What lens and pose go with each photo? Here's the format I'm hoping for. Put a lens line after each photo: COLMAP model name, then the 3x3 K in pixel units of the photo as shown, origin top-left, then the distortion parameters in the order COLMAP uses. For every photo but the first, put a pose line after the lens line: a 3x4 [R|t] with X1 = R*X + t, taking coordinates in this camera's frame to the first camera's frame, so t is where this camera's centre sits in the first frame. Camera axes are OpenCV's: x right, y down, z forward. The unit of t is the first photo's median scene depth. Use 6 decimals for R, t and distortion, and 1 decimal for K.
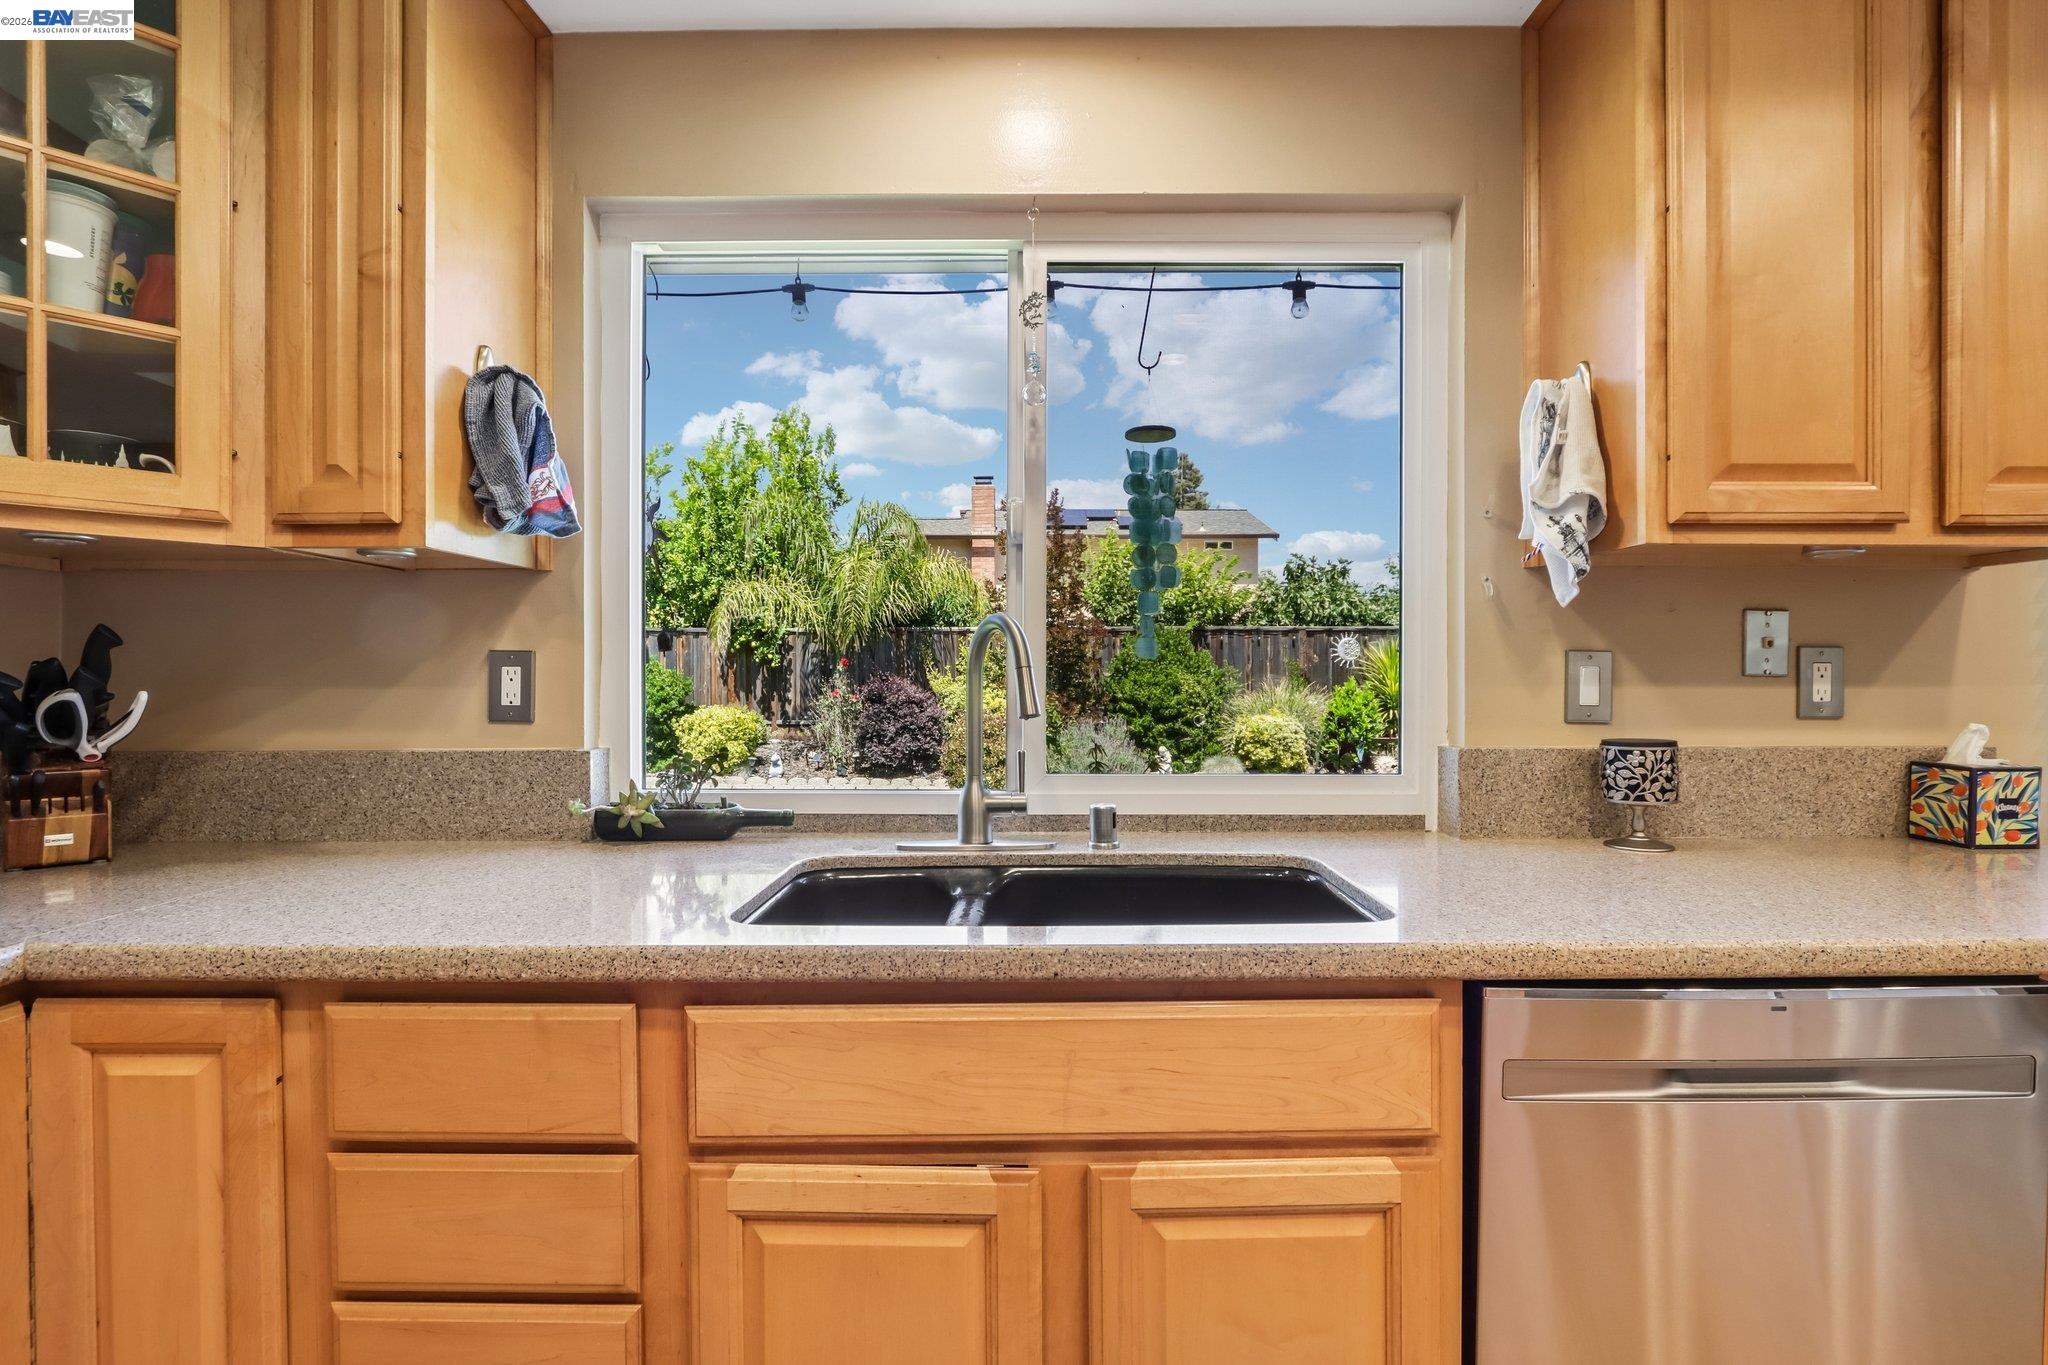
lens RADIAL K [[946.5, 0, 1042.1], [0, 946.5, 679.8], [0, 0, 1]] dist [-0.009862, -0.000425]
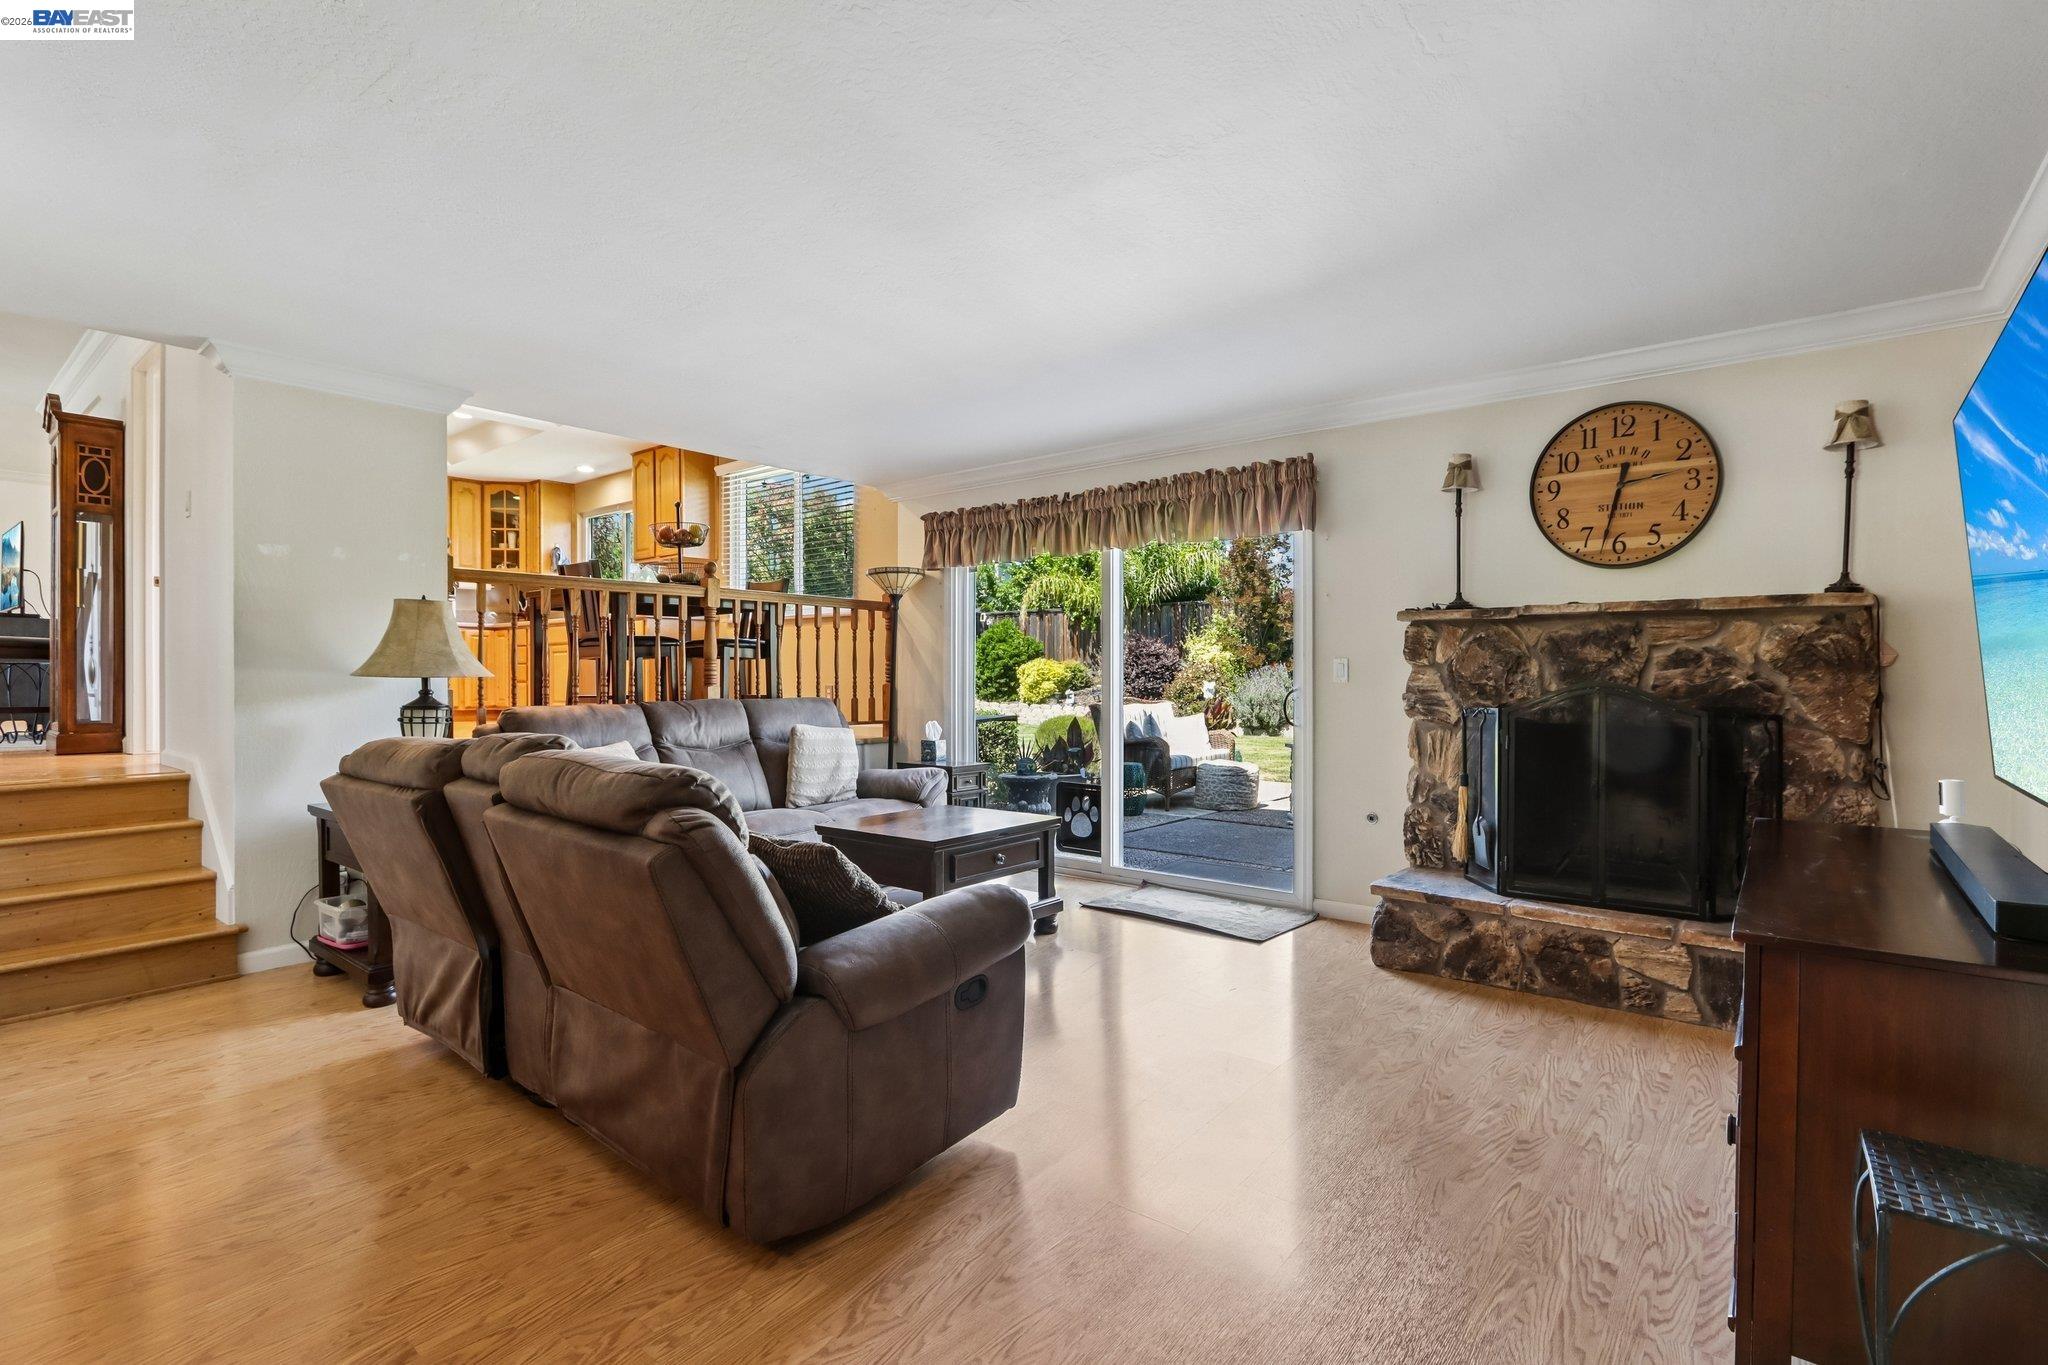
lens RADIAL K [[948.0, 0, 1024.0], [0, 948.0, 682.5], [0, 0, 1]] dist [-0.003925, -0.000197]
pose [[0.773173, 0.014975, -0.634018, 5.529265], [-0.007978, 0.999872, 0.013887, 0.430544], [0.634145, -0.005678, 0.773193, -1.796963]]
